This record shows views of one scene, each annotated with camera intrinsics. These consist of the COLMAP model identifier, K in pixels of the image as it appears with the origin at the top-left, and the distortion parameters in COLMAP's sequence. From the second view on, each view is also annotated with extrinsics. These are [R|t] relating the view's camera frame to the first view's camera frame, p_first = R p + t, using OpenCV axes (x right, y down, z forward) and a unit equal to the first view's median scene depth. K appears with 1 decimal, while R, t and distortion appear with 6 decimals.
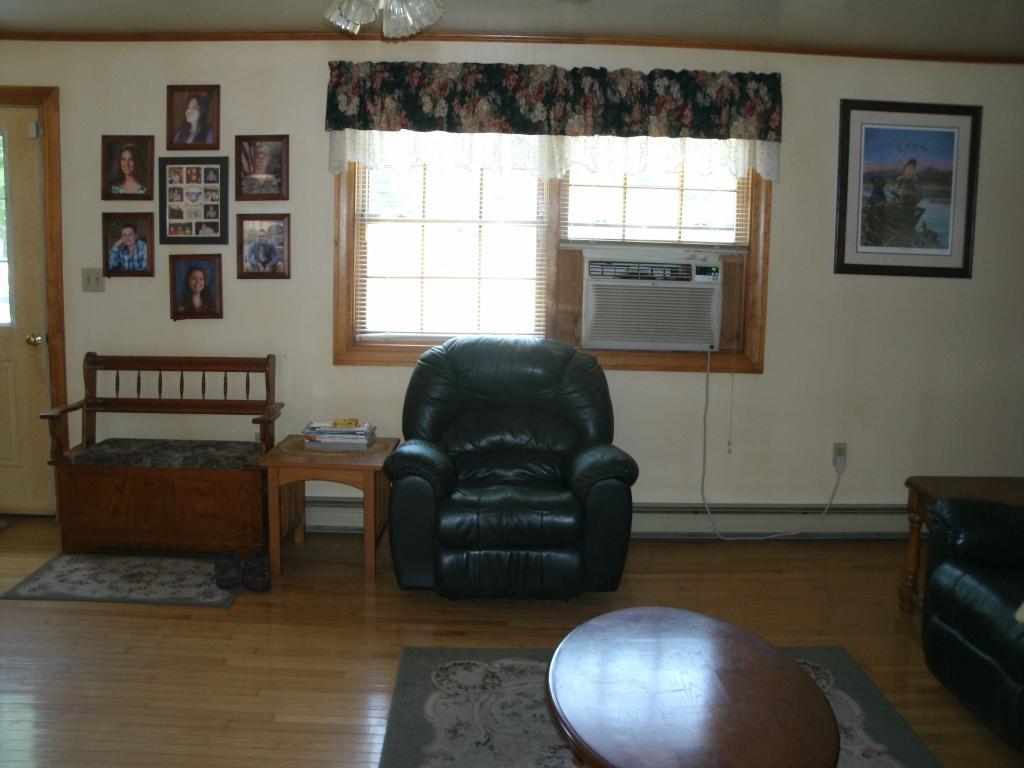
lens RADIAL K [[1054.5, 0, 513.0], [0, 1054.5, 385.9], [0, 0, 1]] dist [-0.154259, 0.000000]
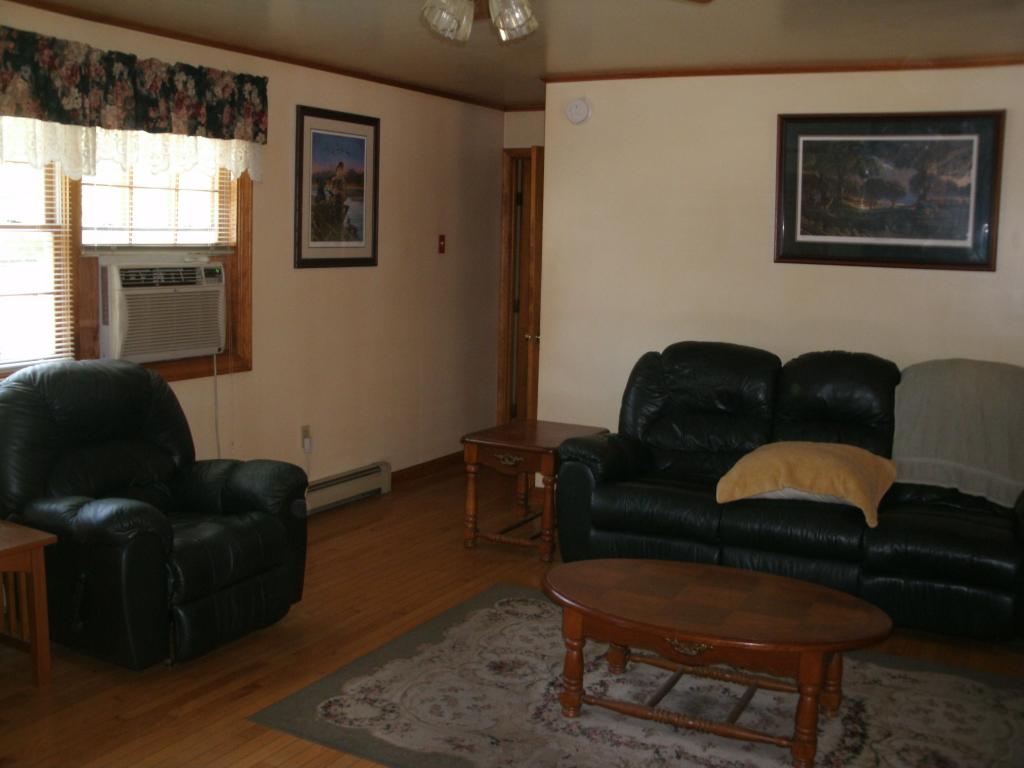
lens RADIAL K [[1054.5, 0, 510.8], [0, 1054.5, 388.7], [0, 0, 1]] dist [-0.154259, 0.000000]
pose [[0.510474, -0.135520, 0.849147, -0.529045], [0.118592, 0.989162, 0.086573, -0.055121], [-0.851676, 0.056509, 0.521013, 0.268600]]
